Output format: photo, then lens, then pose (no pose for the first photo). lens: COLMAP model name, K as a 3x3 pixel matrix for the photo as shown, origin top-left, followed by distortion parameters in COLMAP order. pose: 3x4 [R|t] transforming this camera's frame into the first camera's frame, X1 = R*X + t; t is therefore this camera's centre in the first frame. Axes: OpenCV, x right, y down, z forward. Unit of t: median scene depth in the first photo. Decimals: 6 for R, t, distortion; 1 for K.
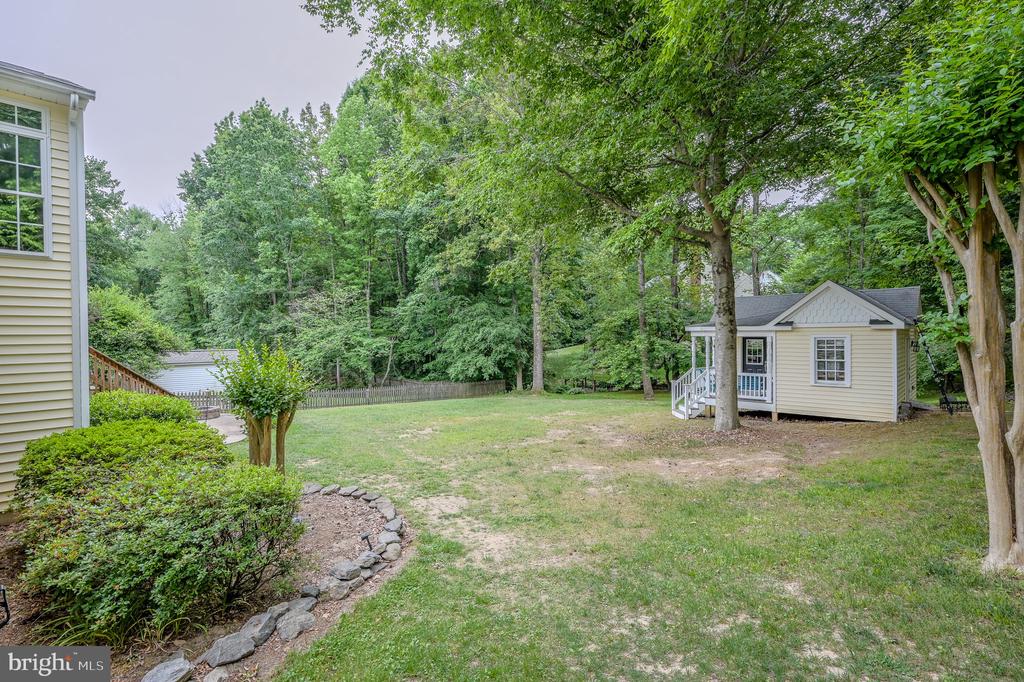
lens RADIAL K [[484.4, 0, 510.3], [0, 484.4, 345.7], [0, 0, 1]] dist [-0.002147, -0.000133]
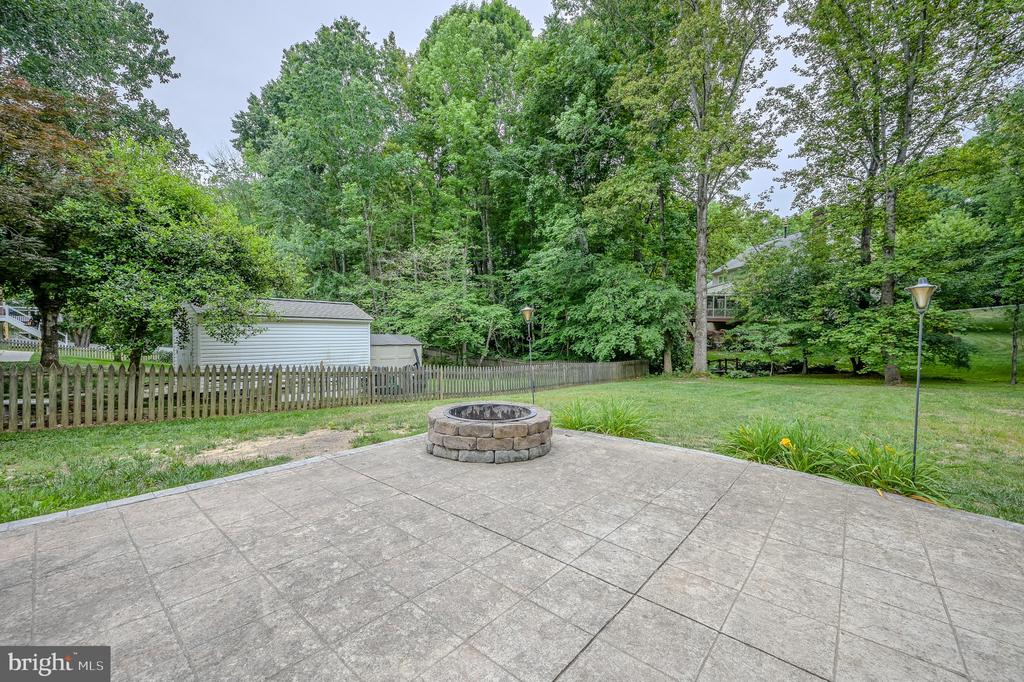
lens RADIAL K [[407.0, 0, 512.8], [0, 407.0, 340.8], [0, 0, 1]] dist [-0.002703, 0.000543]
pose [[0.998991, 0.011888, 0.043315, -0.291680], [-0.012331, 0.999874, 0.009966, 0.037975], [-0.043191, -0.010490, 0.999012, 0.347149]]
